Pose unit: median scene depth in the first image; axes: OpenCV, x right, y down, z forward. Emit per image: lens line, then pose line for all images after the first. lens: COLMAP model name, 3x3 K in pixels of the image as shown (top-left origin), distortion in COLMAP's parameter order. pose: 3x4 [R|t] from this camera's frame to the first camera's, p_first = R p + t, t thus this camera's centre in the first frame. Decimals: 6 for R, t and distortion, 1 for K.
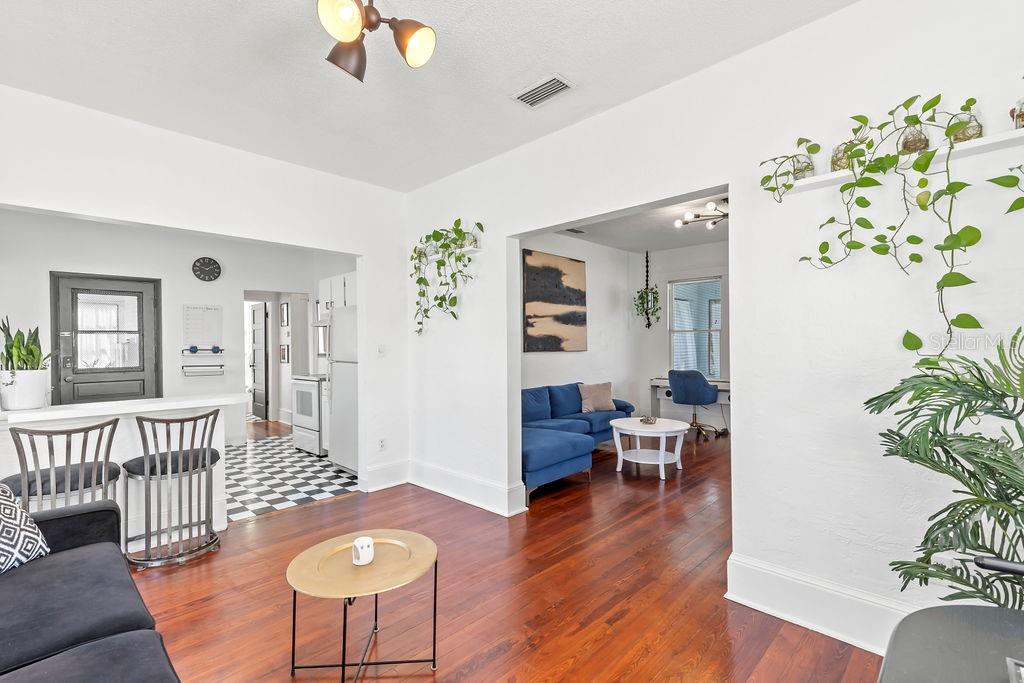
lens RADIAL K [[463.7, 0, 512.1], [0, 463.7, 344.6], [0, 0, 1]] dist [0.014570, -0.002094]
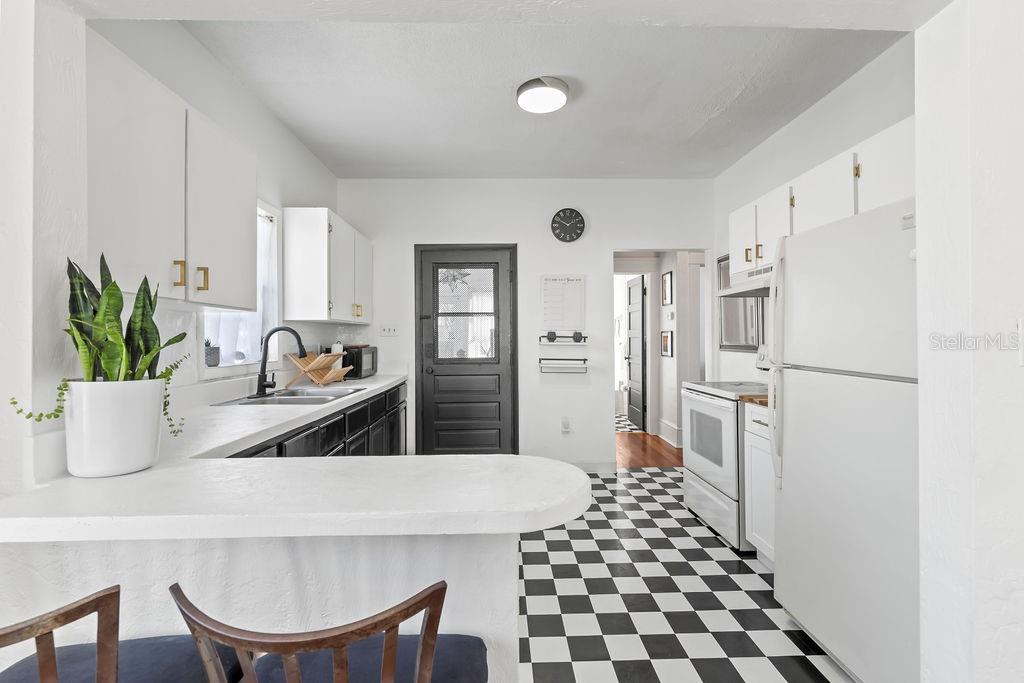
lens RADIAL K [[463.7, 0, 513.1], [0, 463.7, 335.2], [0, 0, 1]] dist [0.014570, -0.002094]
pose [[0.720834, 0.003360, -0.693100, -0.221695], [-0.000787, 0.999992, 0.004029, 0.005757], [0.693108, -0.002358, 0.720830, 0.431637]]
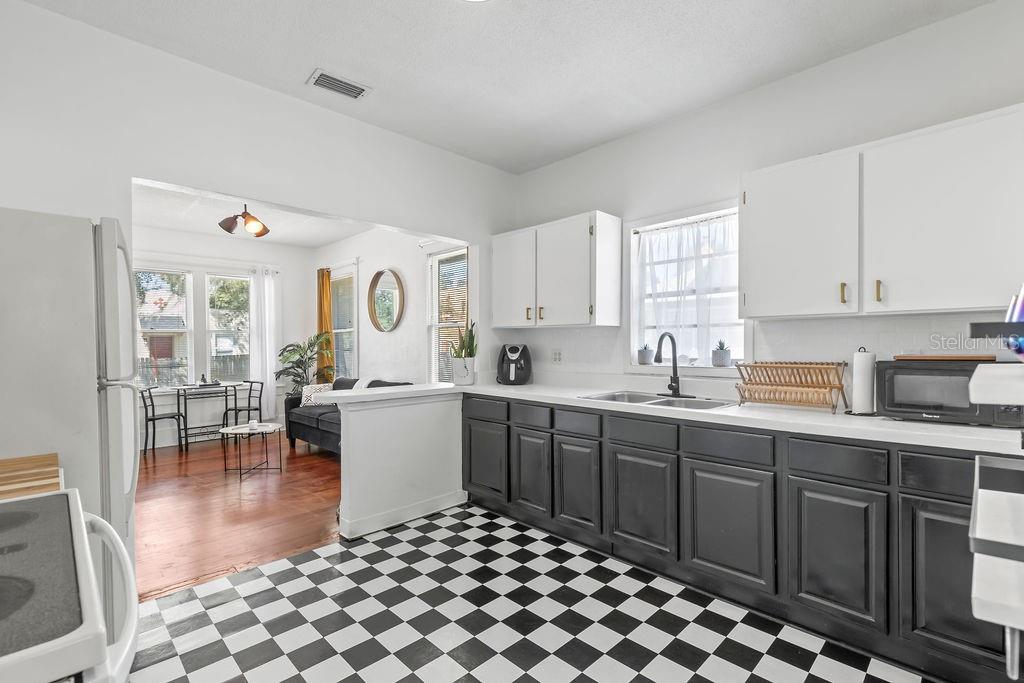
lens RADIAL K [[463.7, 0, 510.4], [0, 463.7, 347.3], [0, 0, 1]] dist [0.014570, -0.002094]
pose [[-0.999411, 0.013839, 0.031396, -0.553396], [0.014011, 0.999888, 0.005258, 0.008400], [-0.031320, 0.005694, -0.999493, 1.083476]]
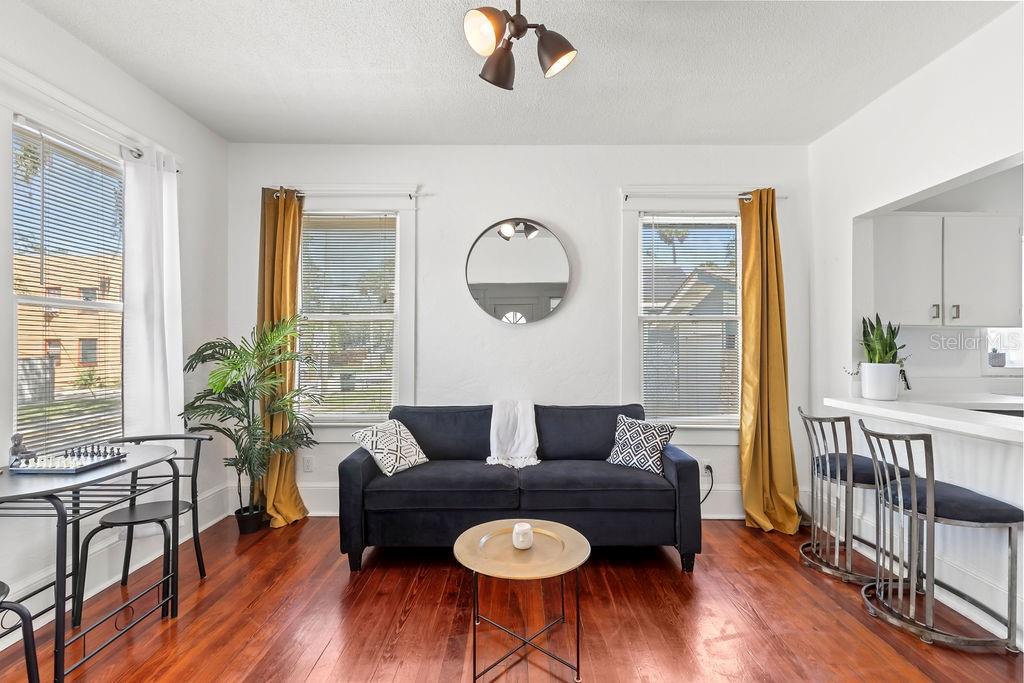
lens RADIAL K [[463.7, 0, 511.3], [0, 463.7, 344.5], [0, 0, 1]] dist [0.014570, -0.002094]
pose [[-0.724016, 0.005614, -0.689760, 0.135554], [0.005853, 0.999981, 0.001995, 0.002742], [0.689758, -0.002592, -0.724035, 0.546033]]
